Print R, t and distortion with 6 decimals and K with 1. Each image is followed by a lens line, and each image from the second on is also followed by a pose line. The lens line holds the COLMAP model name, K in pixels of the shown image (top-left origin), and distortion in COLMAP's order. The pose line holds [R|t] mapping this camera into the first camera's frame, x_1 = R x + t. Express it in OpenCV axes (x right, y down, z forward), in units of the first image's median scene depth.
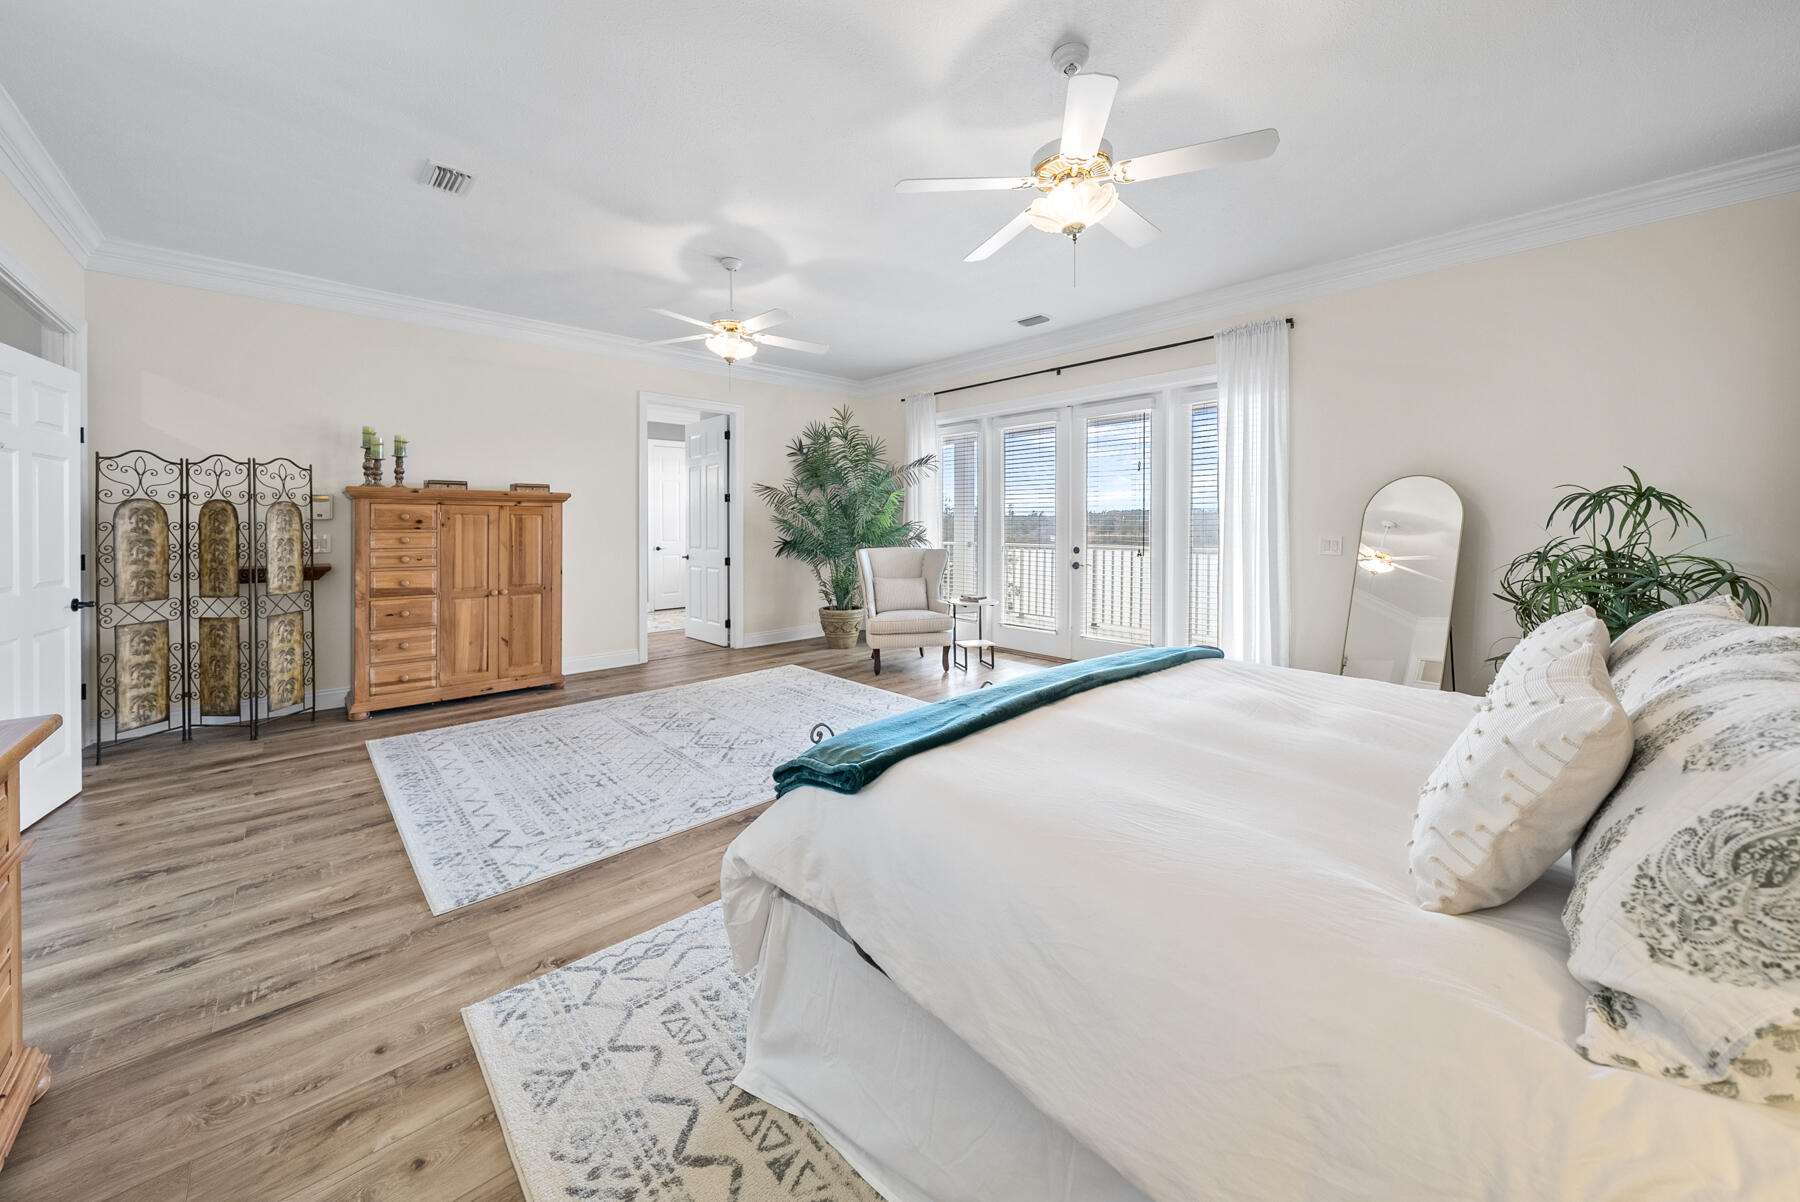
lens RADIAL K [[663.8, 0, 902.2], [0, 663.8, 528.8], [0, 0, 1]] dist [-0.002193, -0.000239]
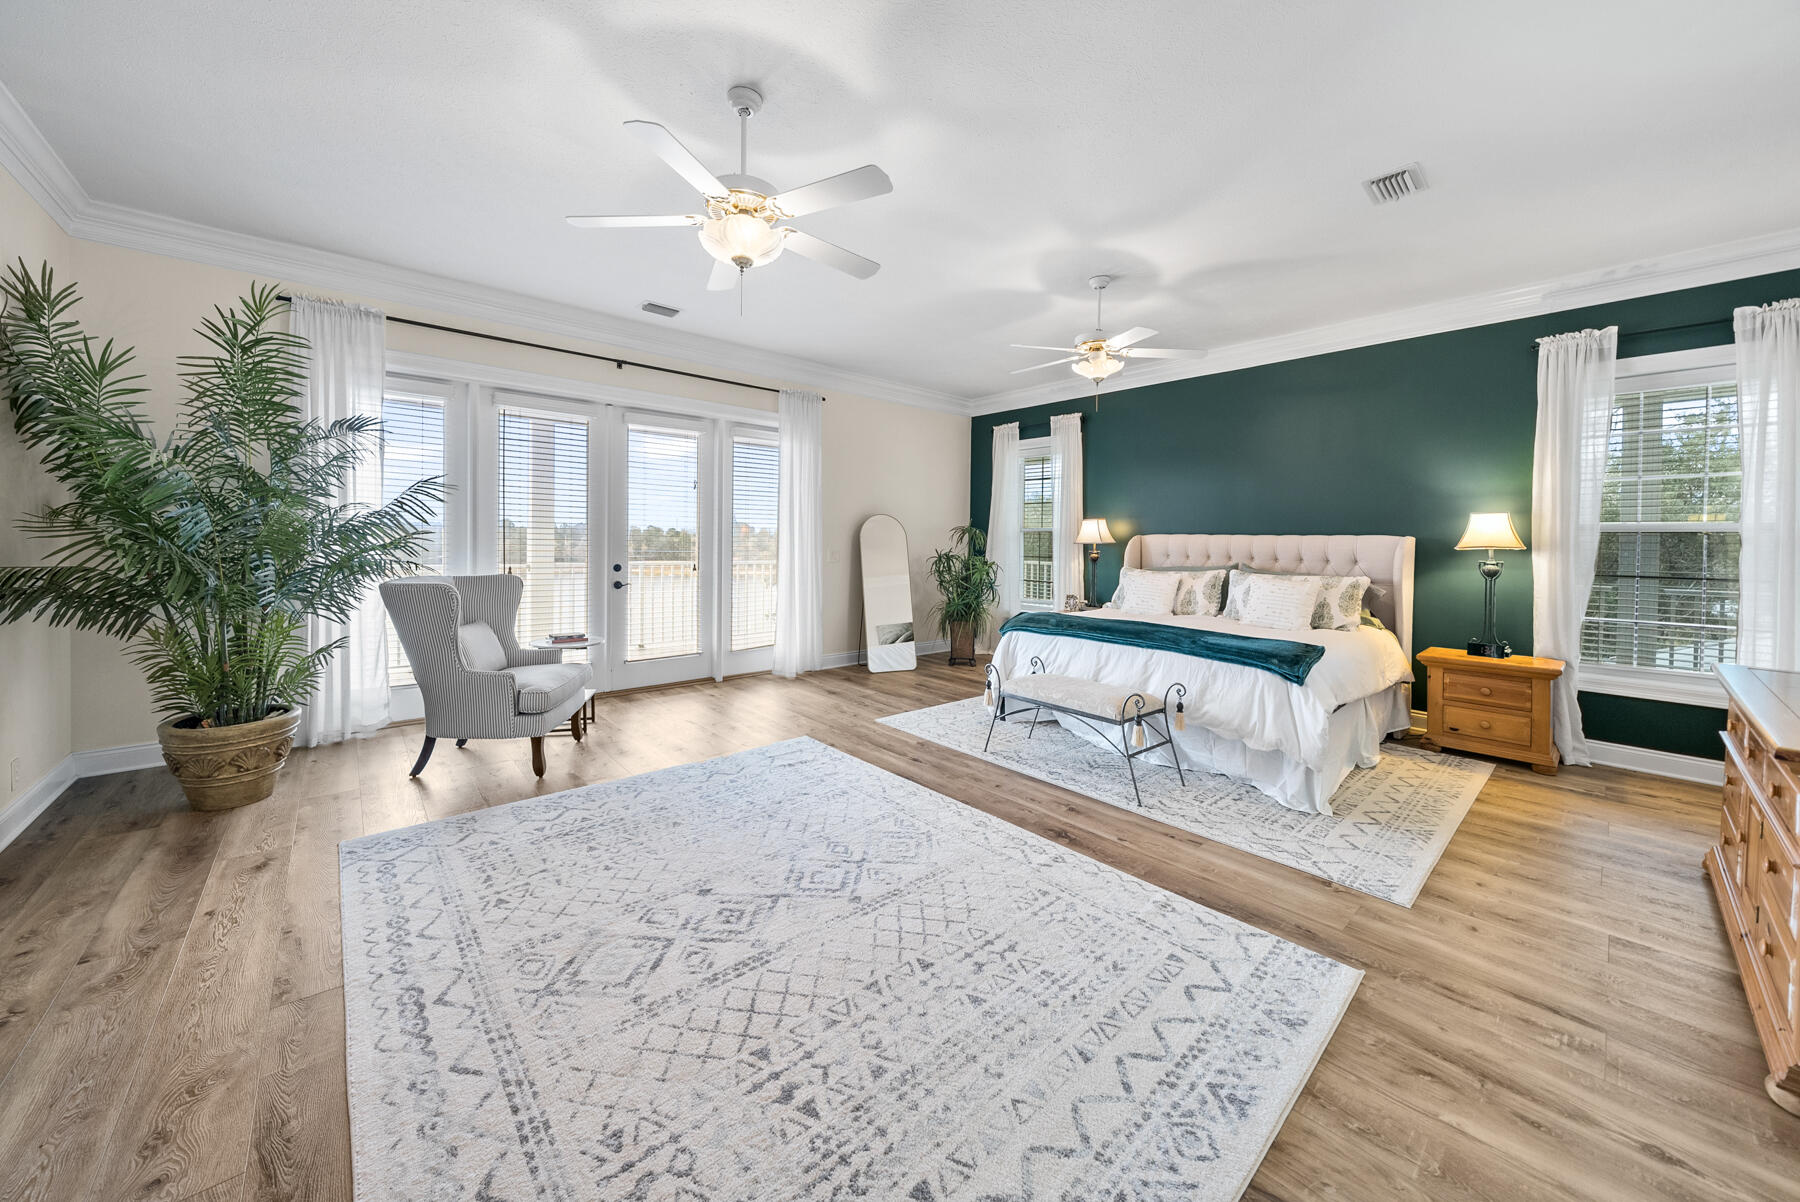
lens RADIAL K [[638.8, 0, 898.5], [0, 638.8, 545.5], [0, 0, 1]] dist [-0.004618, -0.000058]
pose [[0.020309, -0.005585, 0.999778, -1.397718], [-0.006213, 0.999964, 0.005713, -0.012329], [-0.999774, -0.006328, 0.020273, 1.426271]]
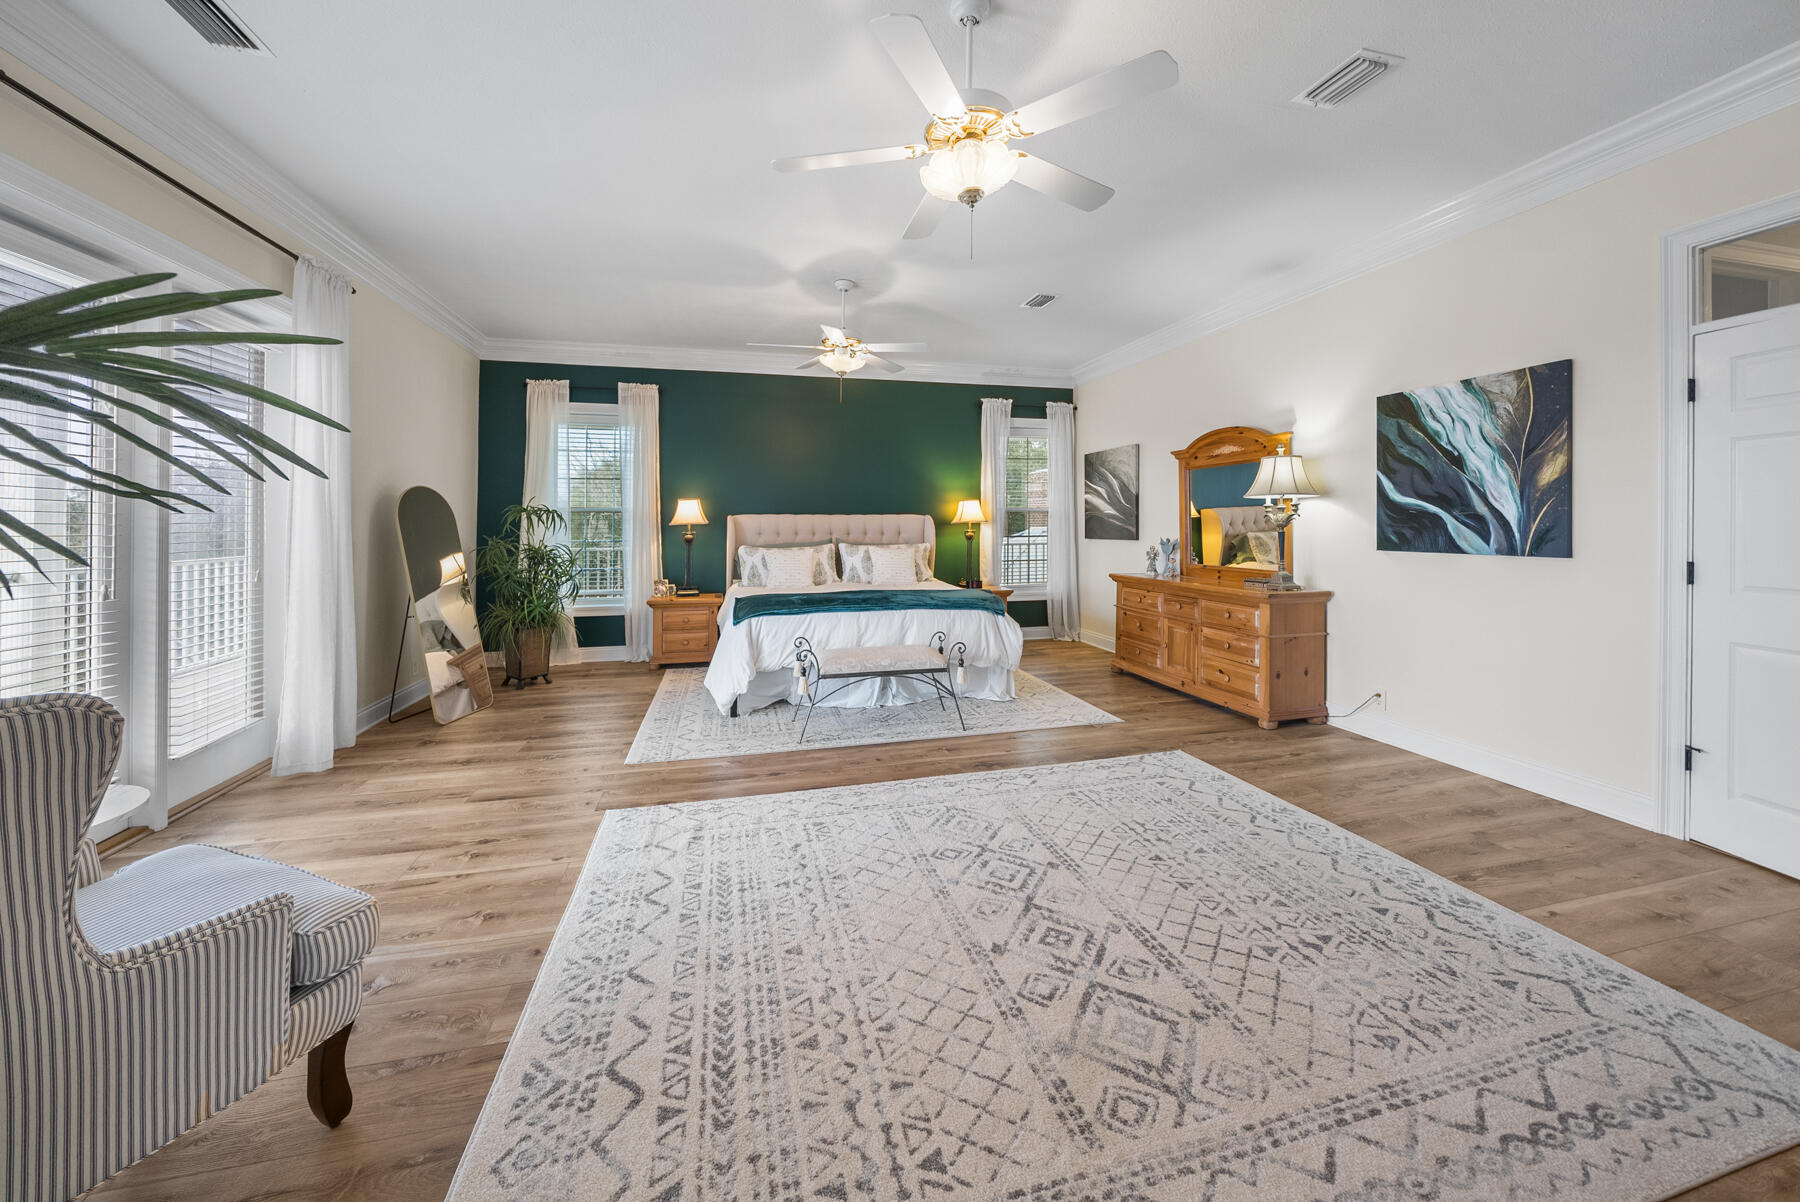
lens RADIAL K [[641.0, 0, 894.5], [0, 641.0, 520.9], [0, 0, 1]] dist [-0.007176, 0.000077]
pose [[-0.876427, 0.008621, 0.481458, -0.751354], [0.011250, 0.999933, 0.002574, -0.020218], [-0.481404, 0.007673, -0.876465, 2.443623]]
